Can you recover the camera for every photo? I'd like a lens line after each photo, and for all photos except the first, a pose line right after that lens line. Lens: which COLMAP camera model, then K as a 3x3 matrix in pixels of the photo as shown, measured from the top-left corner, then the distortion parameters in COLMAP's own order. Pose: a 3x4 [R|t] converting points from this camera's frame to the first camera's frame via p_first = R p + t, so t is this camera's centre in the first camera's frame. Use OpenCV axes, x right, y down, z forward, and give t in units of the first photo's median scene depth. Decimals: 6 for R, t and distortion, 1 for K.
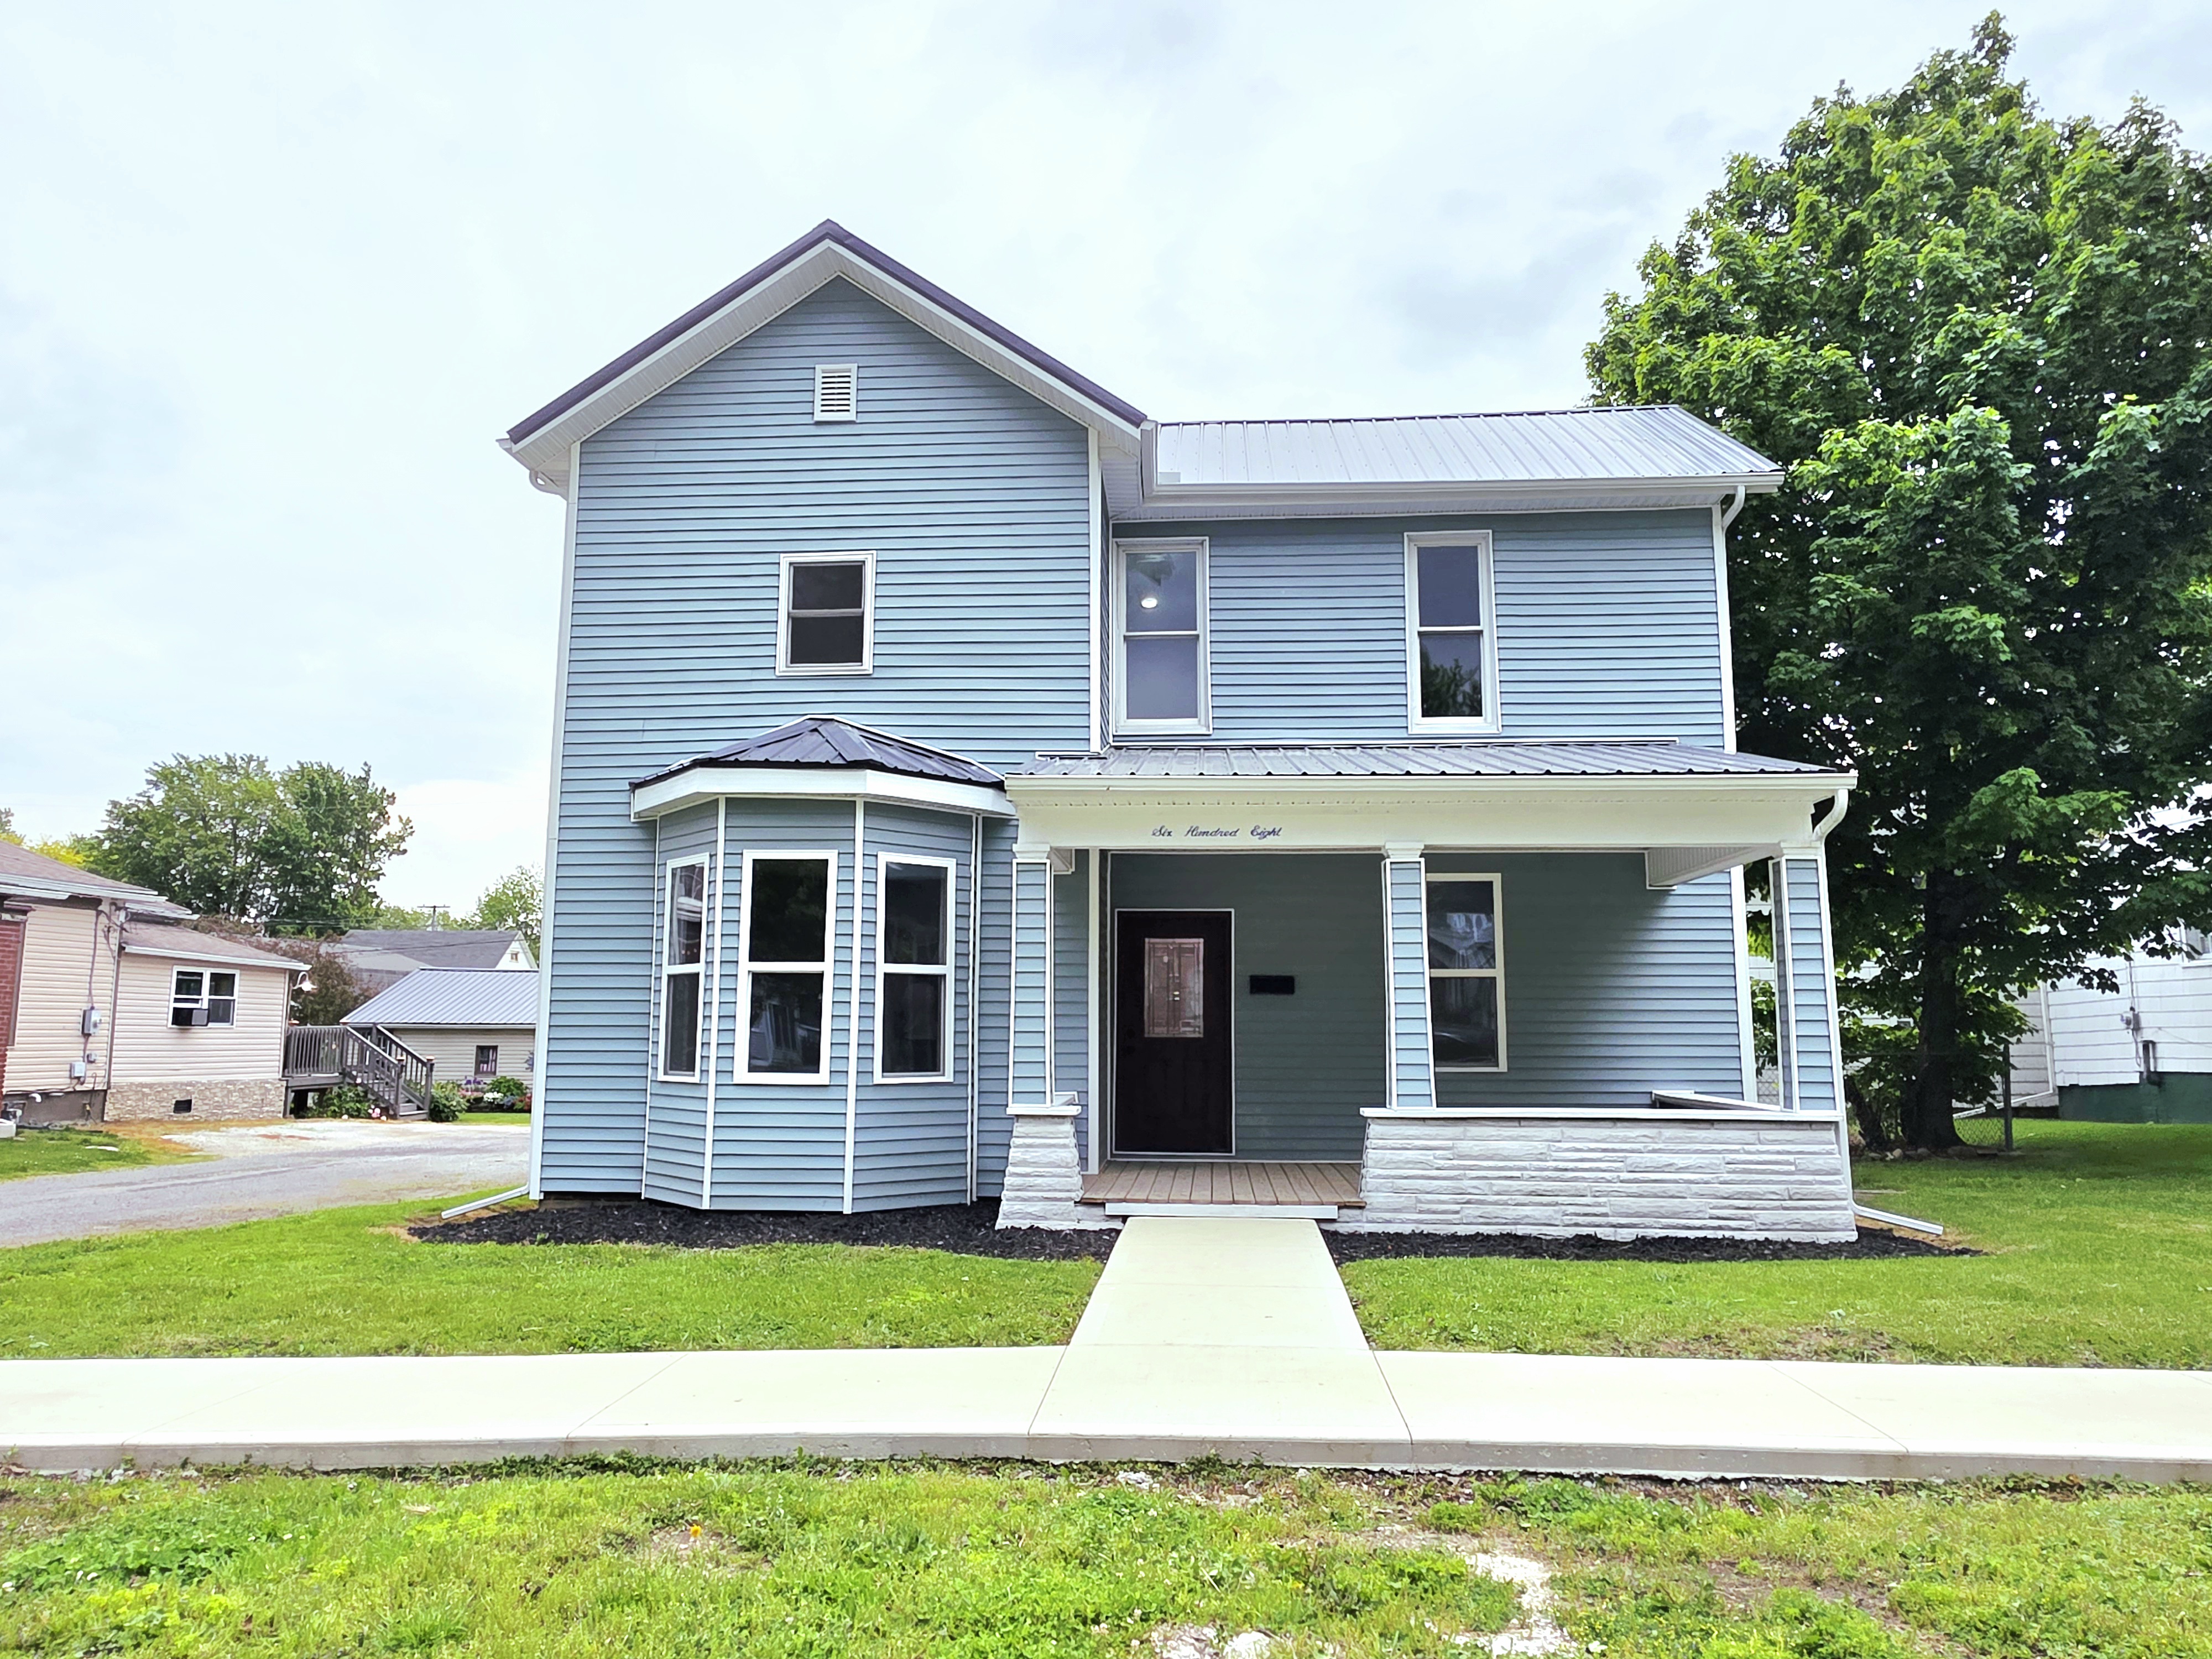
lens RADIAL K [[1513.5, 0, 1112.2], [0, 1513.5, 850.8], [0, 0, 1]] dist [-0.009632, 0.012635]
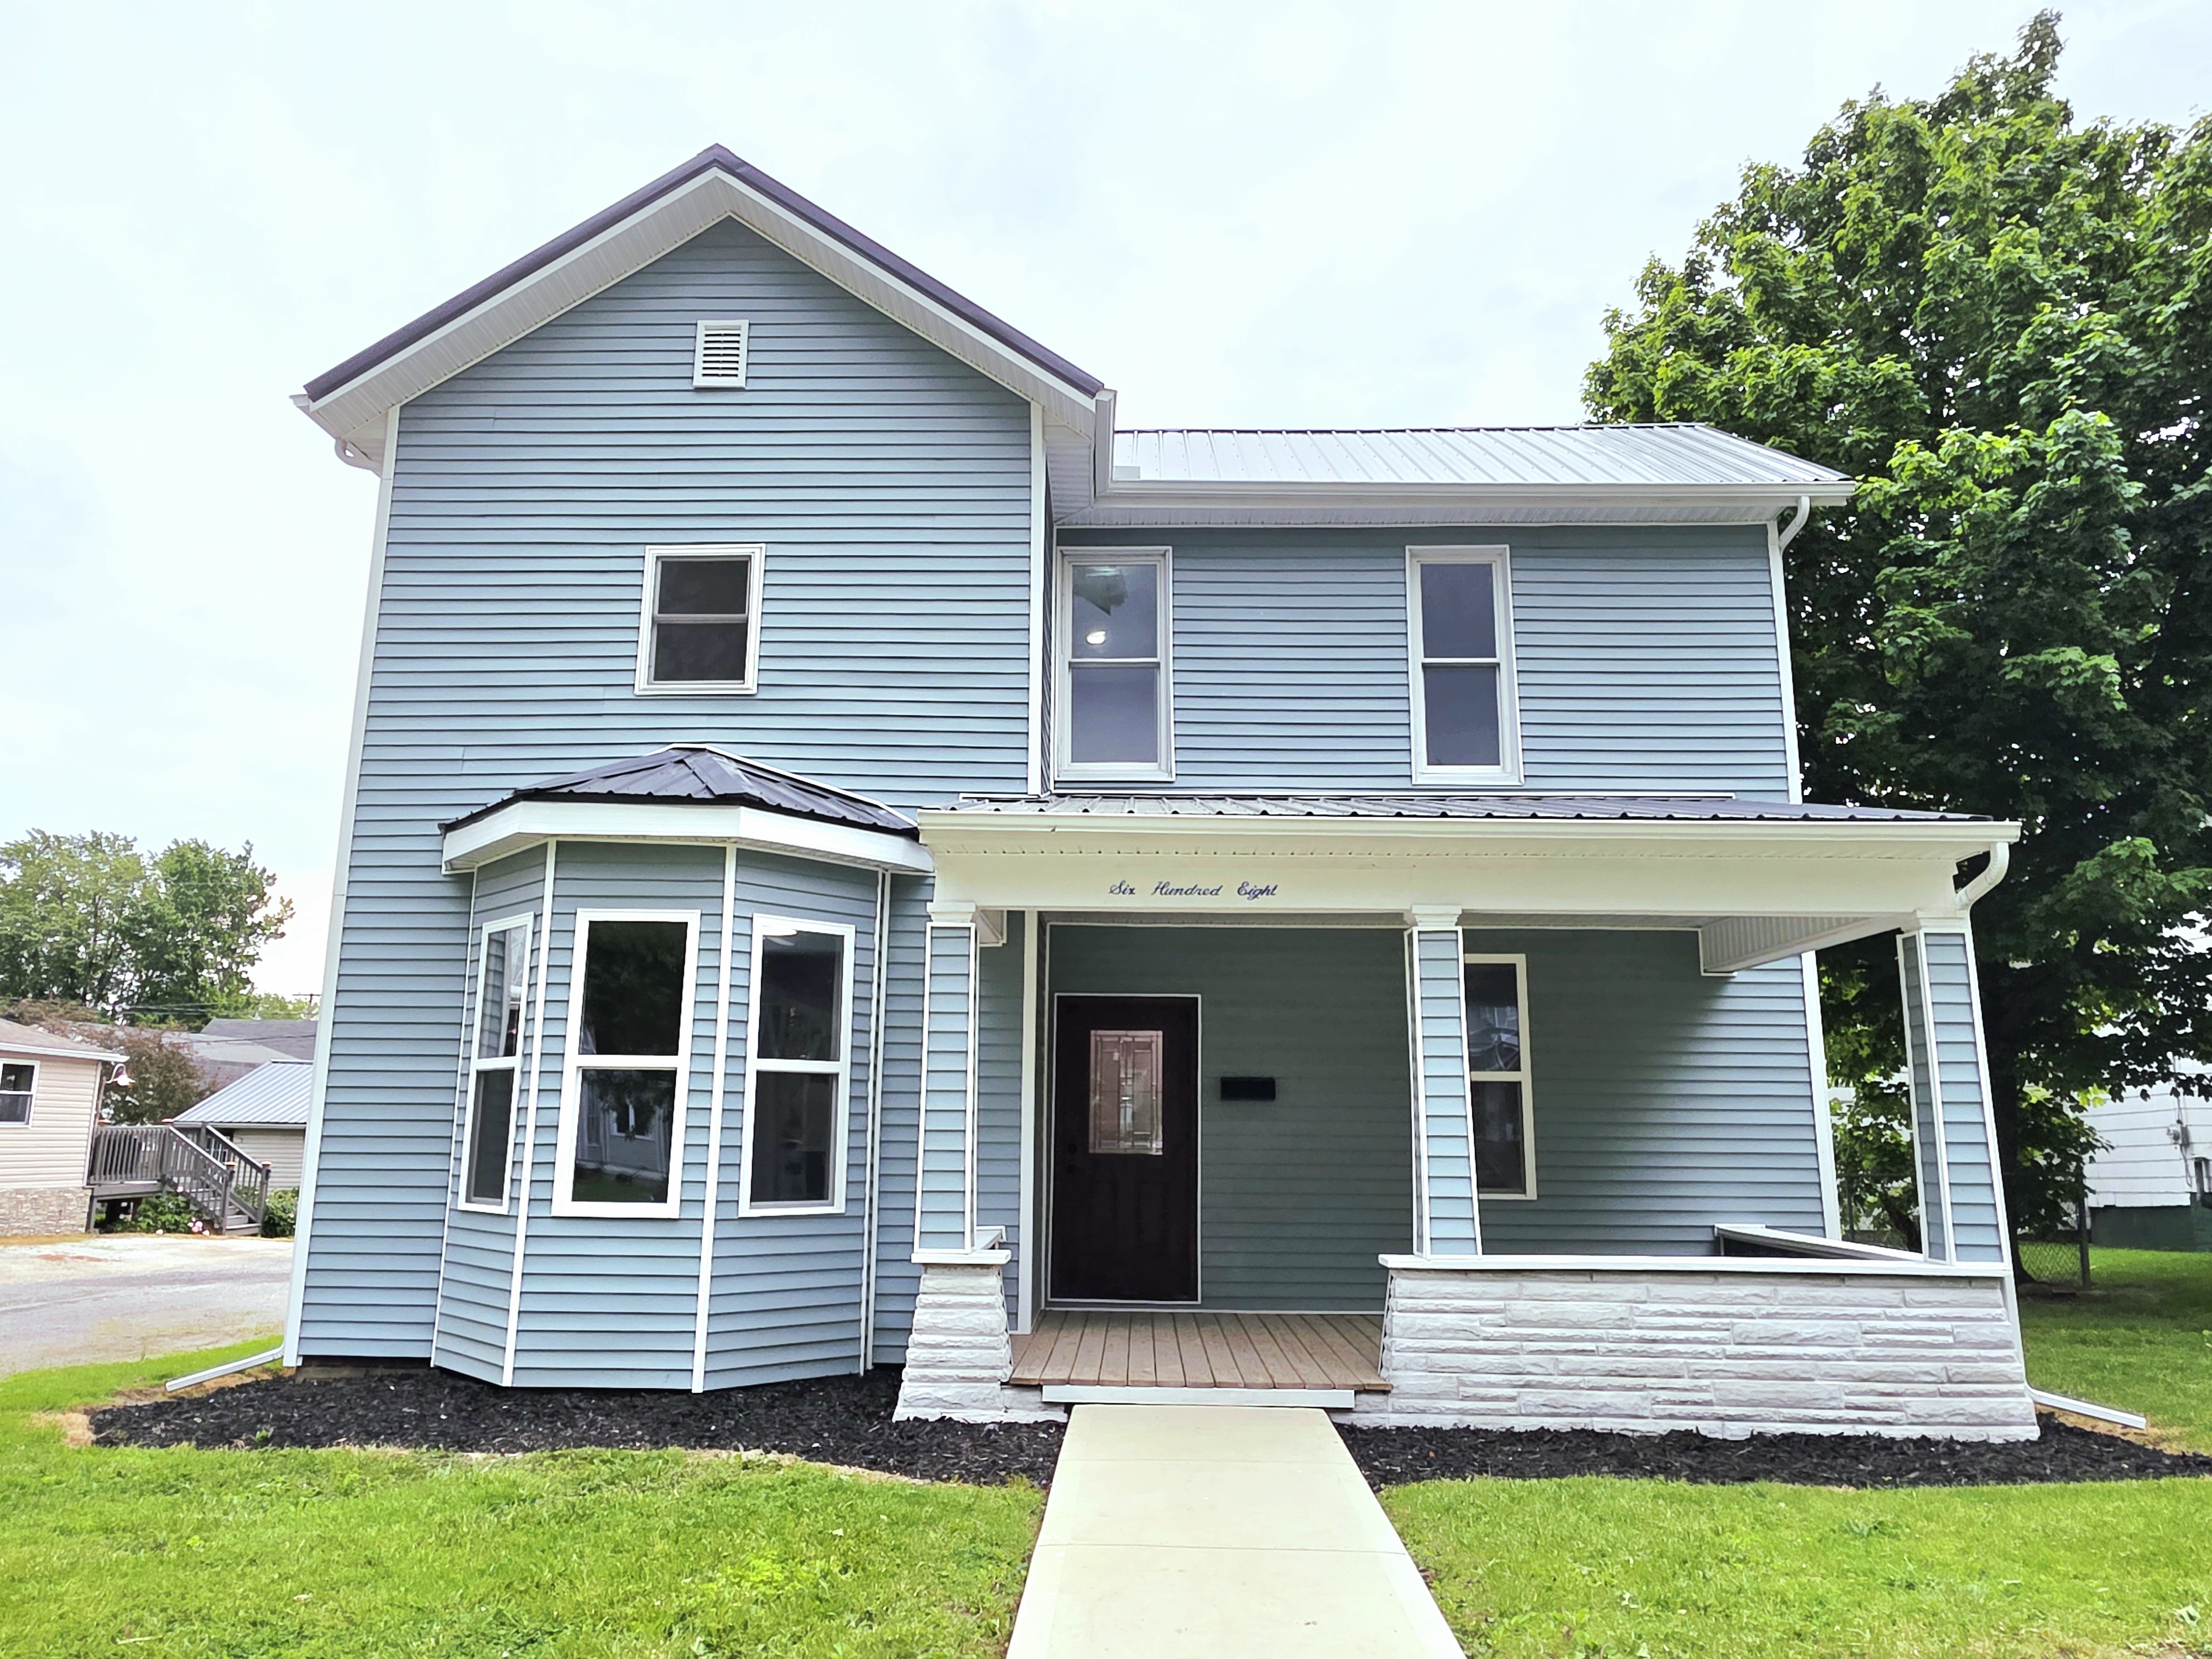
lens RADIAL K [[1513.5, 0, 1115.2], [0, 1513.5, 857.4], [0, 0, 1]] dist [-0.009632, 0.012635]
pose [[0.998612, 0.015053, 0.050477, -0.008454], [-0.011975, 0.998082, -0.060744, 0.015663], [-0.051295, 0.060055, 0.996876, 0.201972]]
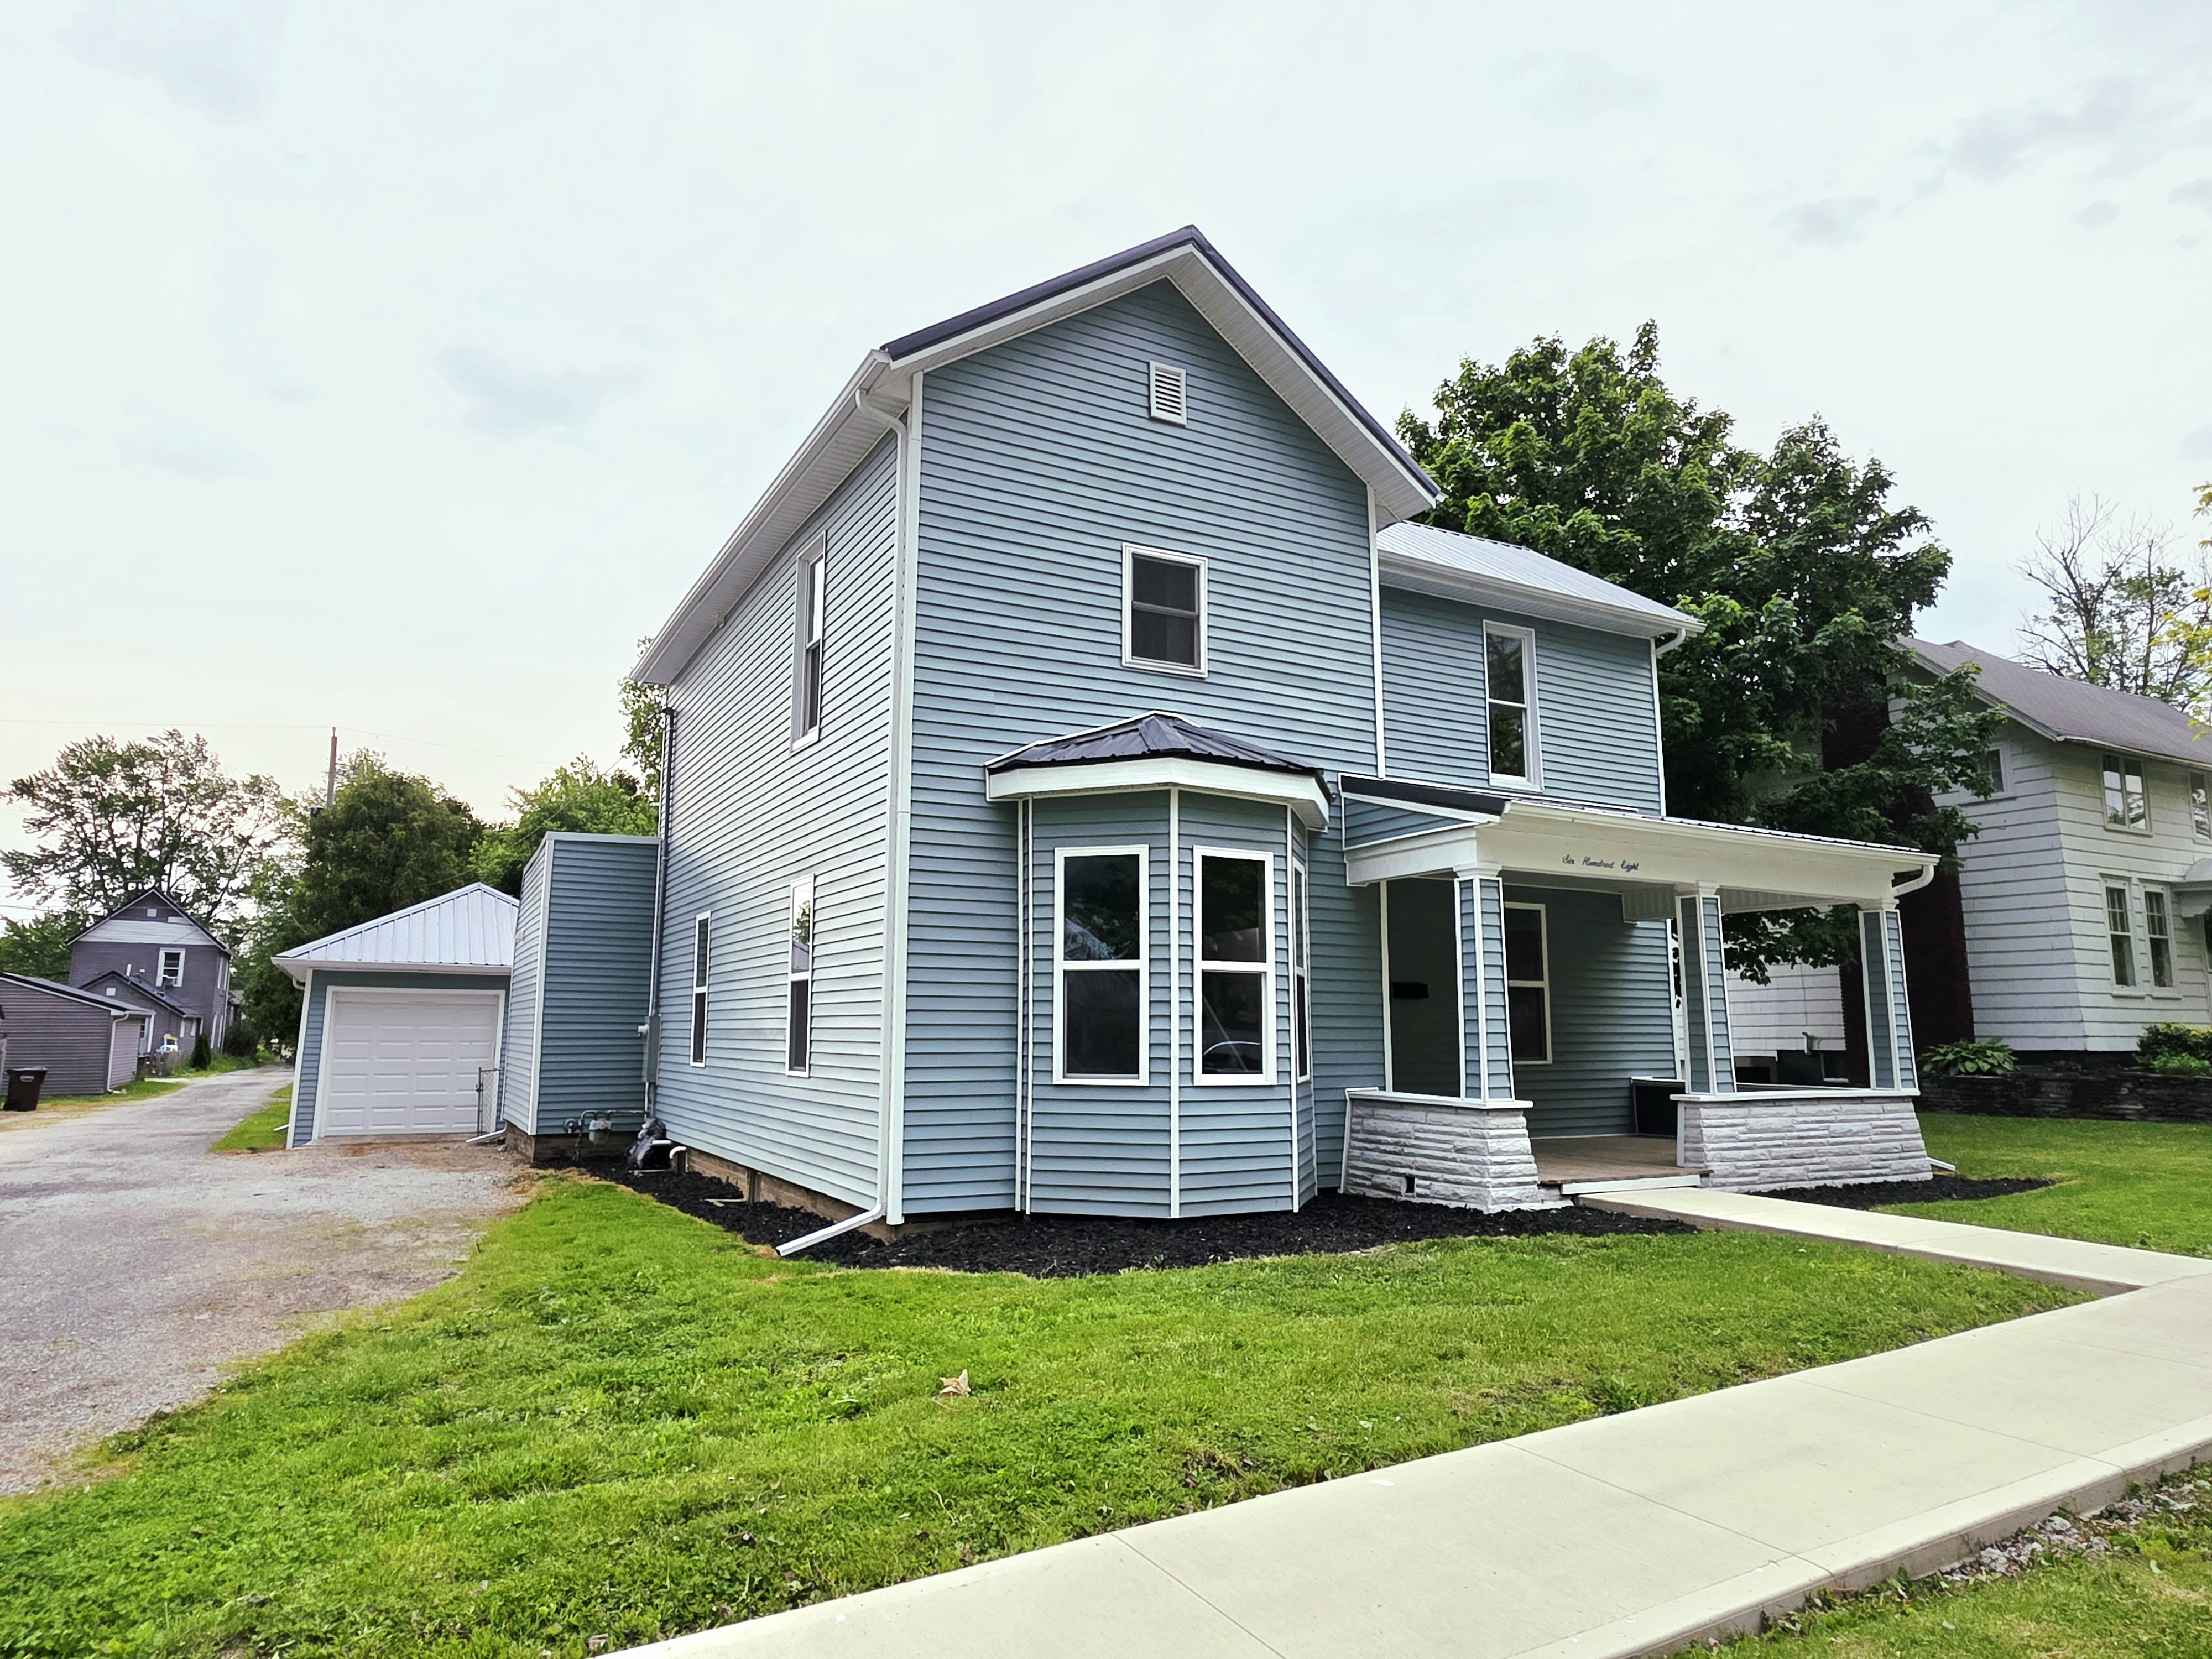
lens RADIAL K [[1350.9, 0, 1059.7], [0, 1350.9, 839.8], [0, 0, 1]] dist [-0.006438, -0.003070]
pose [[0.838800, 0.077270, 0.538929, -0.735556], [-0.068745, 0.996986, -0.035950, 0.031317], [-0.540083, -0.006894, 0.841584, 0.294723]]
